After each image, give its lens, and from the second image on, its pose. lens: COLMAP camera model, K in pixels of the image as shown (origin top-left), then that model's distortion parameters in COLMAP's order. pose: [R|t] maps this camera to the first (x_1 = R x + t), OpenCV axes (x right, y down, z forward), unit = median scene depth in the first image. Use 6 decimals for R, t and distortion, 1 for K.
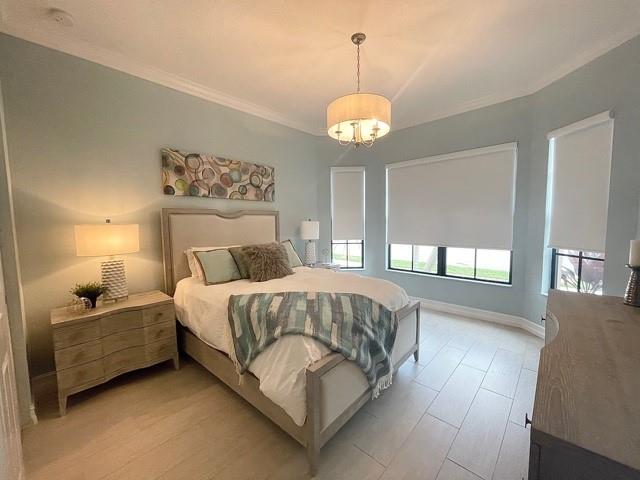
lens RADIAL K [[259.8, 0, 316.0], [0, 259.8, 241.5], [0, 0, 1]] dist [0.000951, -0.002869]
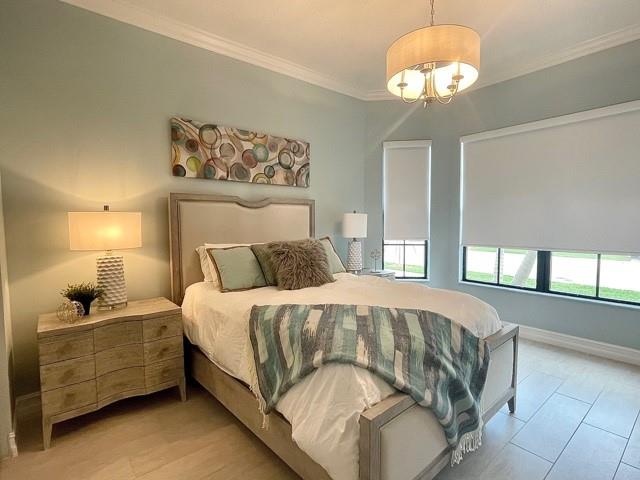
lens RADIAL K [[330.4, 0, 316.1], [0, 330.4, 241.1], [0, 0, 1]] dist [-0.002939, -0.000195]
pose [[0.992395, 0.014684, -0.122212, -0.031583], [-0.016413, 0.999779, -0.013147, 0.027442], [0.121992, 0.015053, 0.992417, 0.068215]]
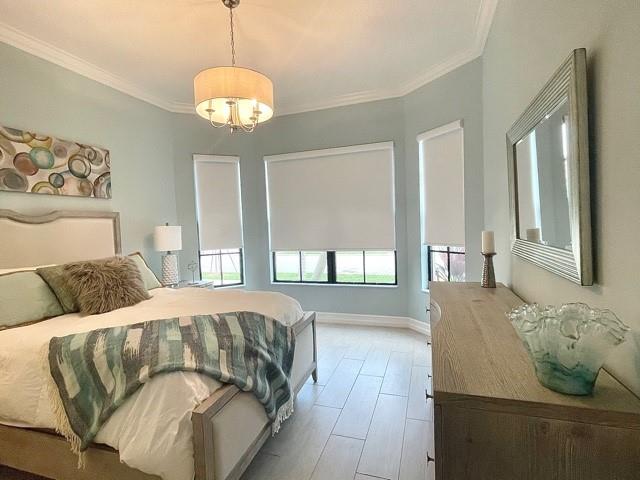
lens RADIAL K [[330.4, 0, 316.1], [0, 330.4, 241.1], [0, 0, 1]] dist [-0.002939, -0.000195]
pose [[0.910596, -0.041827, 0.411175, -0.049261], [0.057473, 0.998015, -0.025757, 0.021256], [-0.409282, 0.047086, 0.911192, -0.031305]]
